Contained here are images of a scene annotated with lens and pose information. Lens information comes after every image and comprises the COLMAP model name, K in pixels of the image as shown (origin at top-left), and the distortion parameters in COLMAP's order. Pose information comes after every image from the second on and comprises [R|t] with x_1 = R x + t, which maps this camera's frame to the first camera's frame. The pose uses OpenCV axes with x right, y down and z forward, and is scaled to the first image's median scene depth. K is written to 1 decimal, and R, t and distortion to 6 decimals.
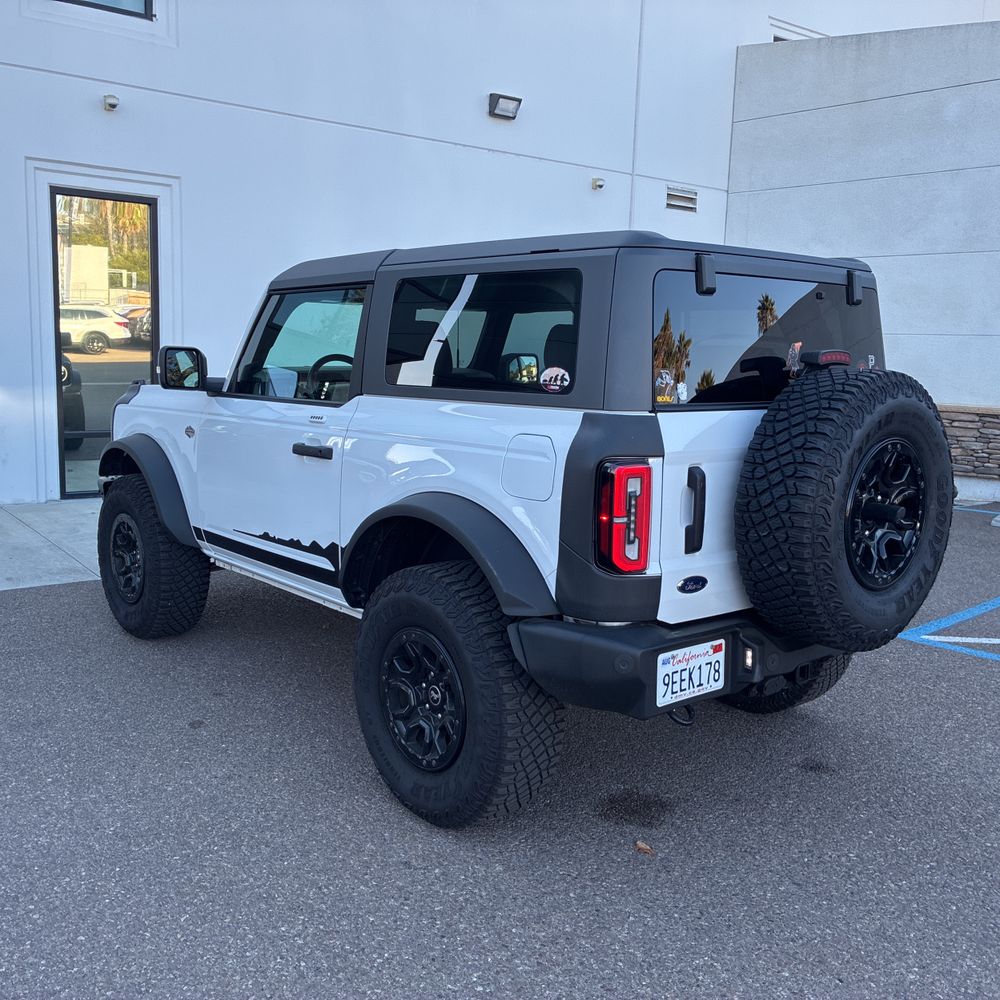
lens RADIAL K [[1010.9, 0, 508.9], [0, 1010.9, 494.5], [0, 0, 1]] dist [0.019404, 0.000000]
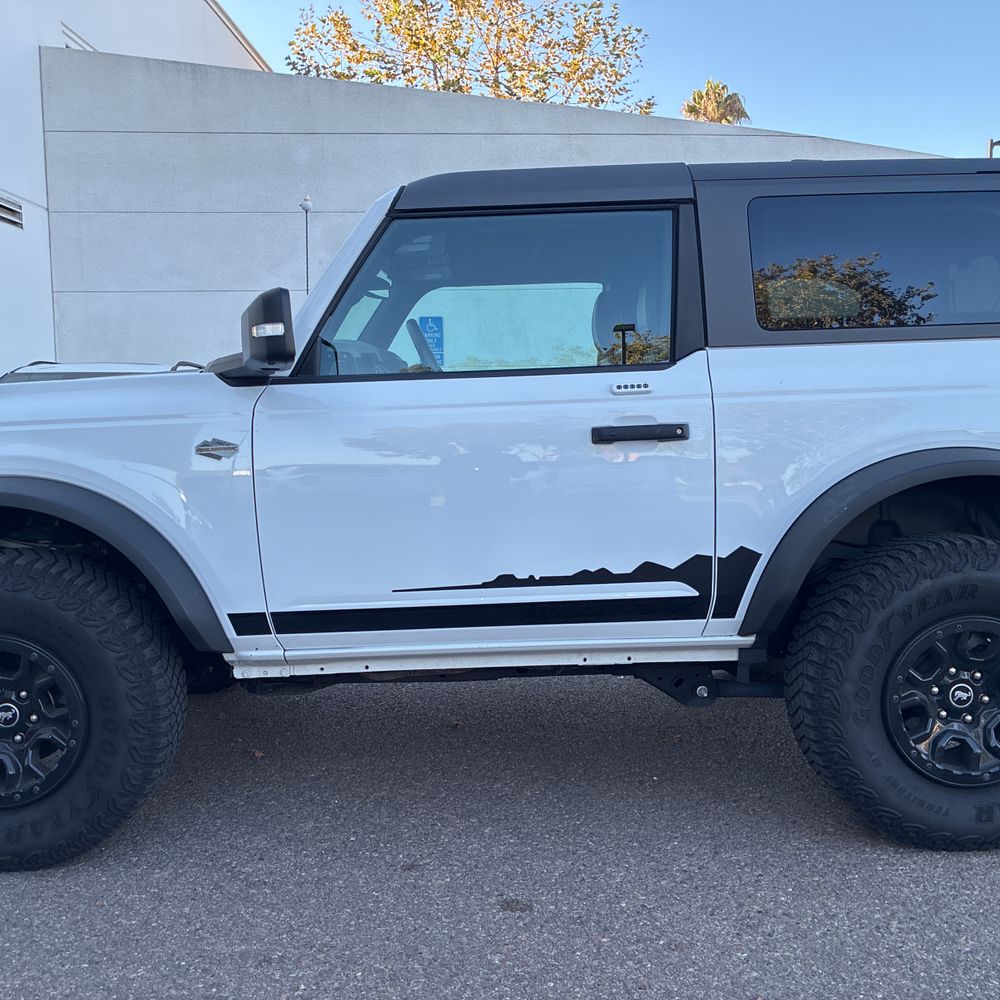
lens RADIAL K [[1010.9, 0, 493.5], [0, 1010.9, 494.6], [0, 0, 1]] dist [0.019404, 0.000000]
pose [[0.638343, -0.099509, 0.763293, -0.767185], [0.149485, 0.988756, 0.003888, -0.018188], [-0.755097, 0.111619, 0.646041, 0.609022]]
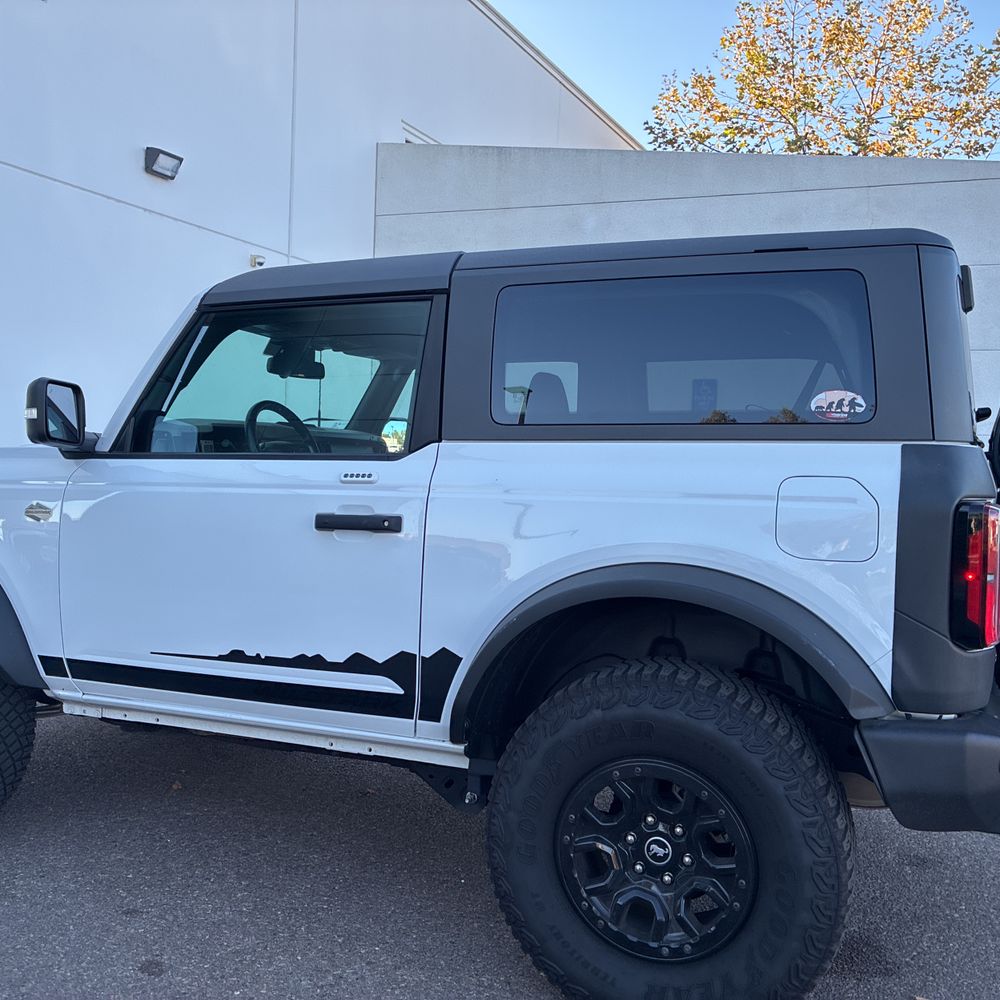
lens RADIAL K [[1010.9, 0, 498.4], [0, 1010.9, 495.2], [0, 0, 1]] dist [0.019404, 0.000000]
pose [[0.892914, -0.014082, 0.450007, -0.405265], [0.061596, 0.993933, -0.091117, 0.007367], [-0.445994, 0.109078, 0.888364, 0.323186]]
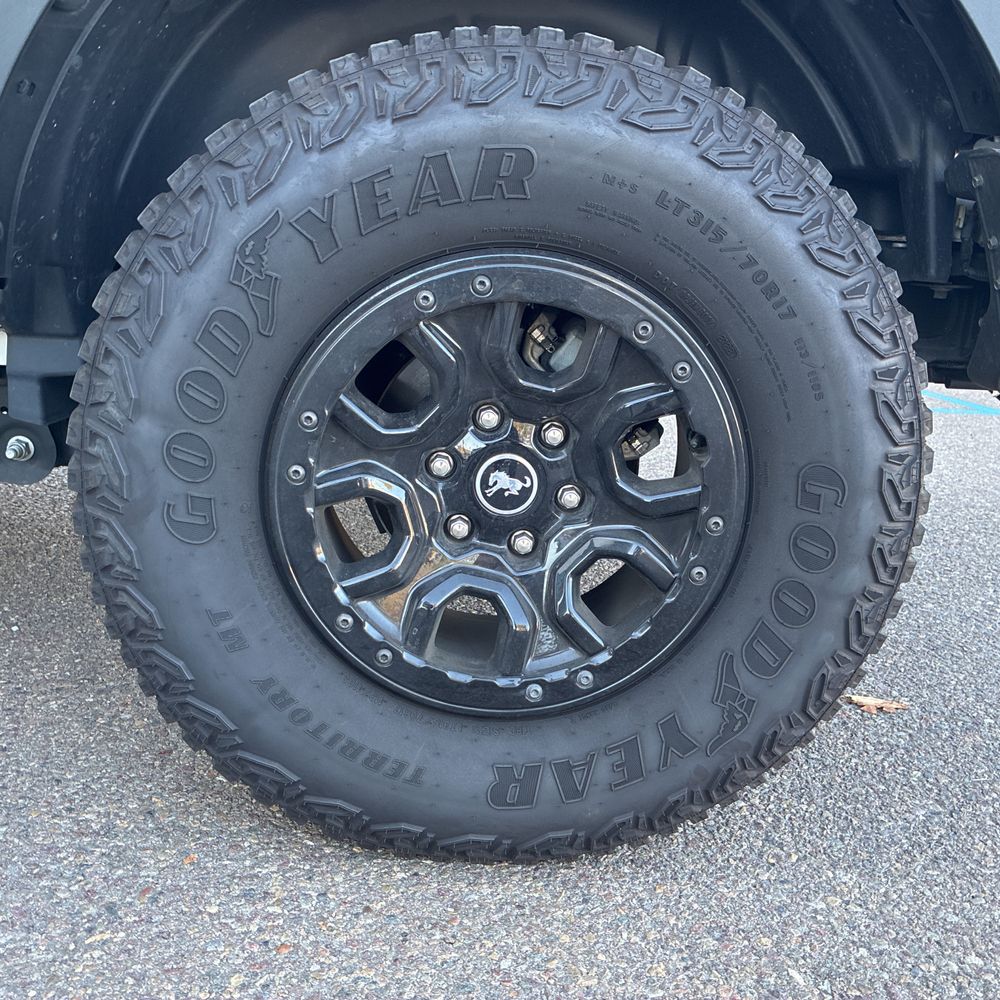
lens RADIAL K [[1010.9, 0, 501.8], [0, 1010.9, 497.9], [0, 0, 1]] dist [0.019404, 0.000000]
pose [[0.621836, -0.180665, 0.762024, -0.257917], [0.068317, 0.981832, 0.177029, 0.122398], [-0.780162, -0.058024, 0.622881, 0.667763]]
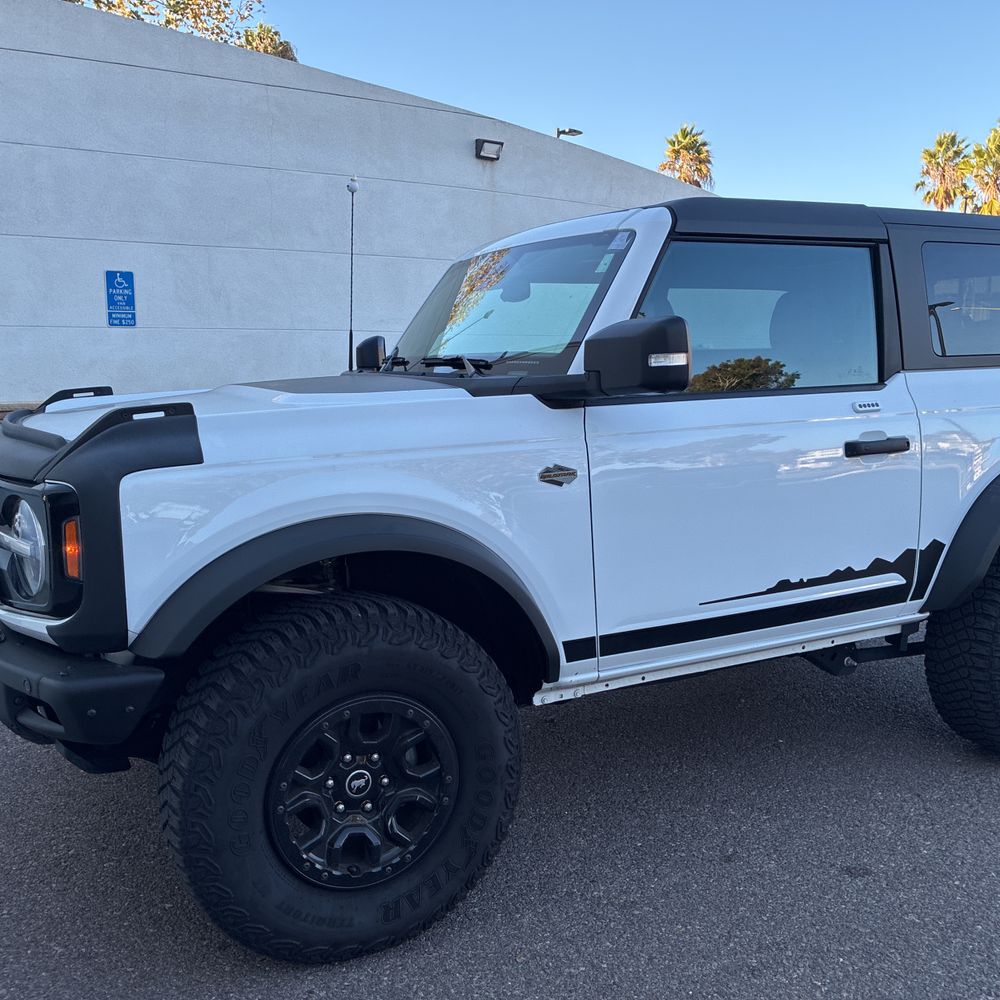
lens RADIAL K [[1010.9, 0, 504.8], [0, 1010.9, 496.9], [0, 0, 1]] dist [0.019404, 0.000000]
pose [[0.229225, -0.158345, 0.960408, -0.999181], [0.156275, 0.979867, 0.124254, -0.144485], [-0.960747, 0.121605, 0.249355, 1.050099]]
